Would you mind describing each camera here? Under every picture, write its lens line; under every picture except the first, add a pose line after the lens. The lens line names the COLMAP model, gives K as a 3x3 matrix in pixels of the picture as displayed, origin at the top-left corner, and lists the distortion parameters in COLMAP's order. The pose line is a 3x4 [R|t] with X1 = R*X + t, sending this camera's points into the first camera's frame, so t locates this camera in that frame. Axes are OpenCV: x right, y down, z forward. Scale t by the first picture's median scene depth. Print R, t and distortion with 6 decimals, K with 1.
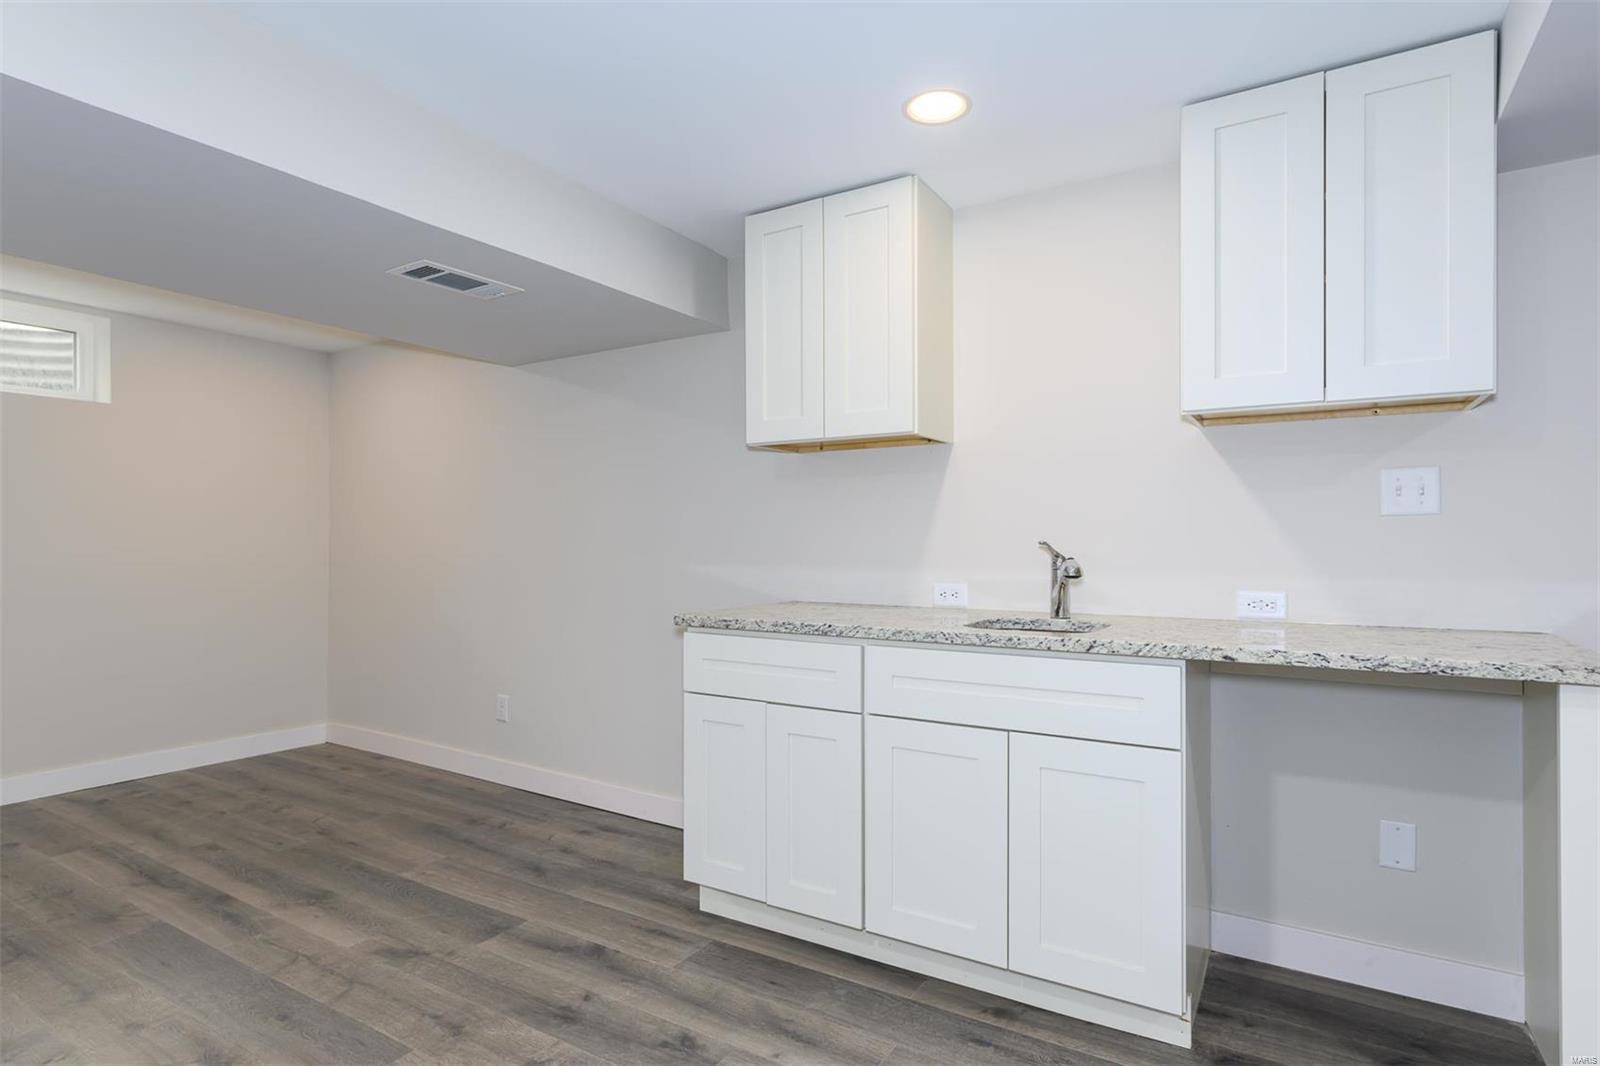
lens RADIAL K [[846.9, 0, 800.0], [0, 846.9, 533.0], [0, 0, 1]] dist [0.016164, -0.000127]
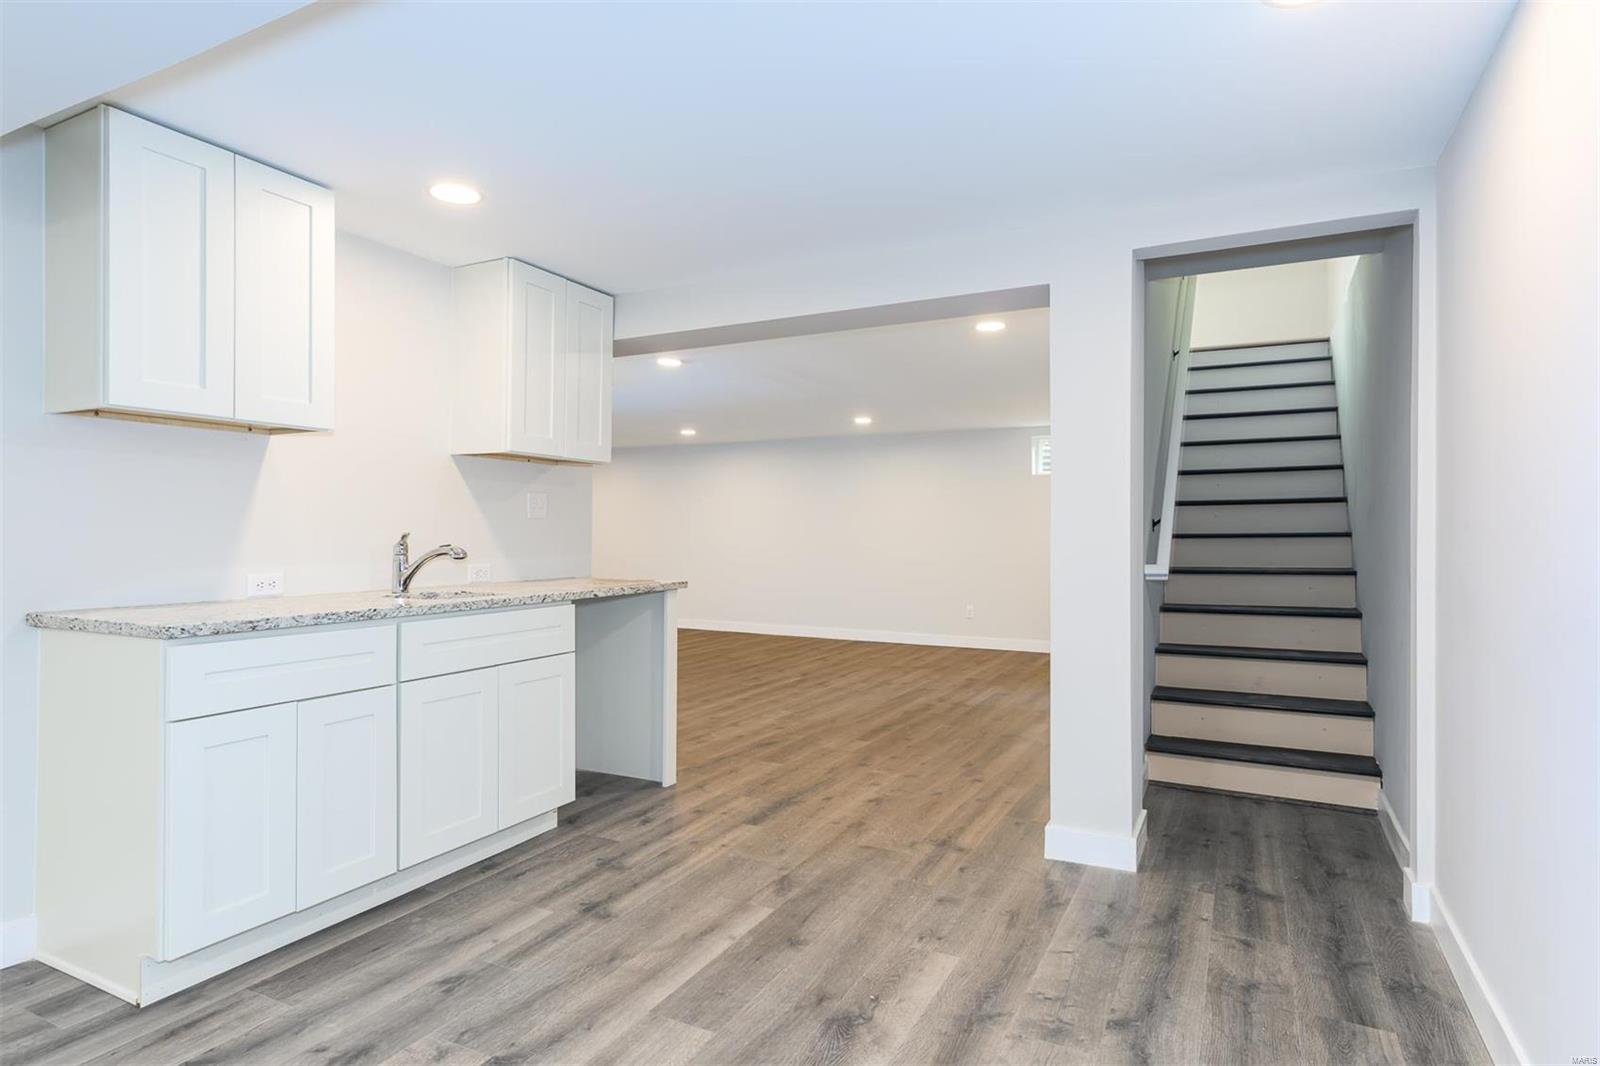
lens RADIAL K [[846.9, 0, 800.0], [0, 846.9, 533.0], [0, 0, 1]] dist [0.016164, -0.000127]
pose [[-0.071041, 0.002218, 0.997471, -1.085610], [-0.013180, 0.999908, -0.003162, 0.007310], [-0.997386, -0.013372, -0.071005, 0.534938]]
